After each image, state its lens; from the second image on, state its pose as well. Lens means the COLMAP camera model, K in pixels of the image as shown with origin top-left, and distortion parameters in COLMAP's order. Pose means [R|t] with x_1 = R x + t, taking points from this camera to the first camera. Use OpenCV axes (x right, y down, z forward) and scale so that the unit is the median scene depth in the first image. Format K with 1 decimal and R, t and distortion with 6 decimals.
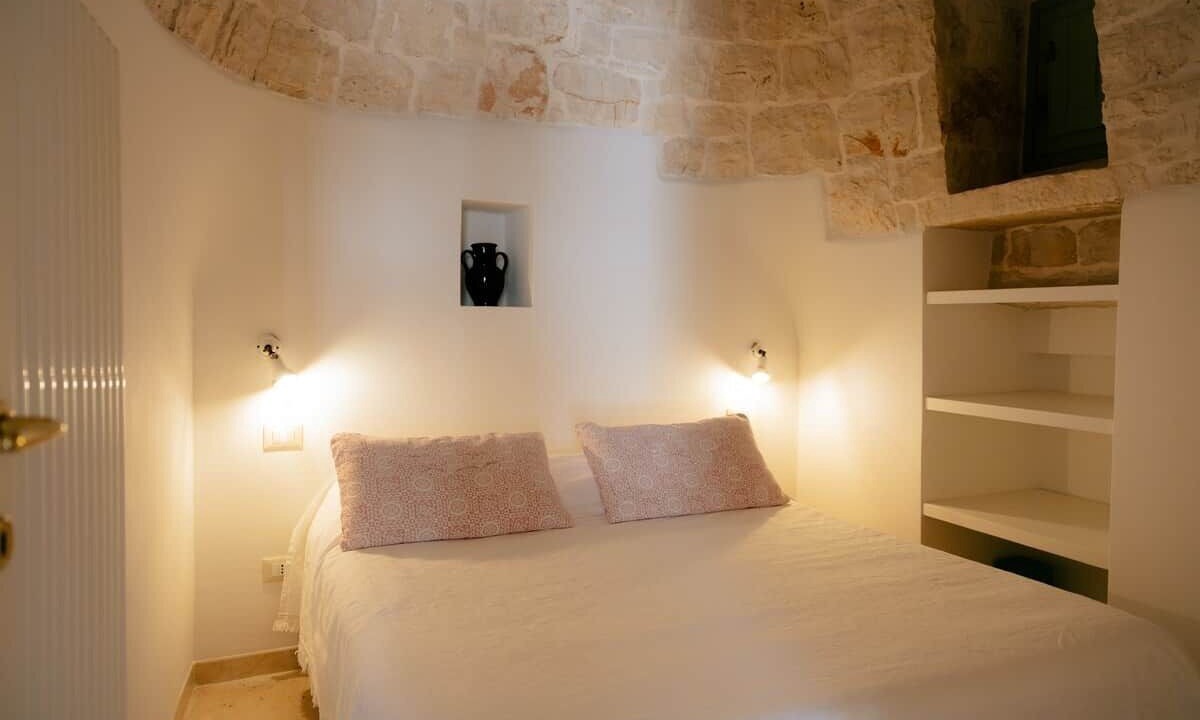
lens RADIAL K [[785.8, 0, 600.0], [0, 785.8, 360.0], [0, 0, 1]] dist [0.000755, 0.000490]
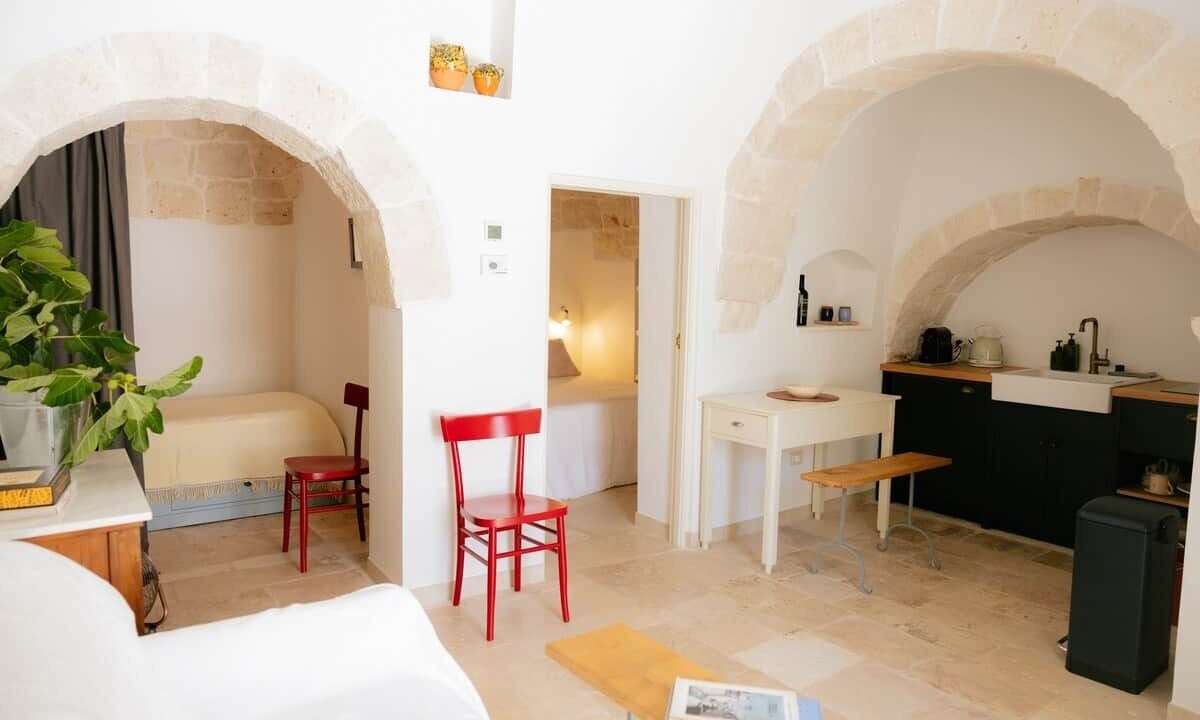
lens RADIAL K [[785.8, 0, 600.0], [0, 785.8, 360.0], [0, 0, 1]] dist [0.000755, 0.000490]
pose [[0.956930, -0.013803, 0.289990, -0.359941], [0.001514, 0.999093, 0.042558, 0.035463], [-0.290315, -0.040286, 0.956083, -1.176373]]
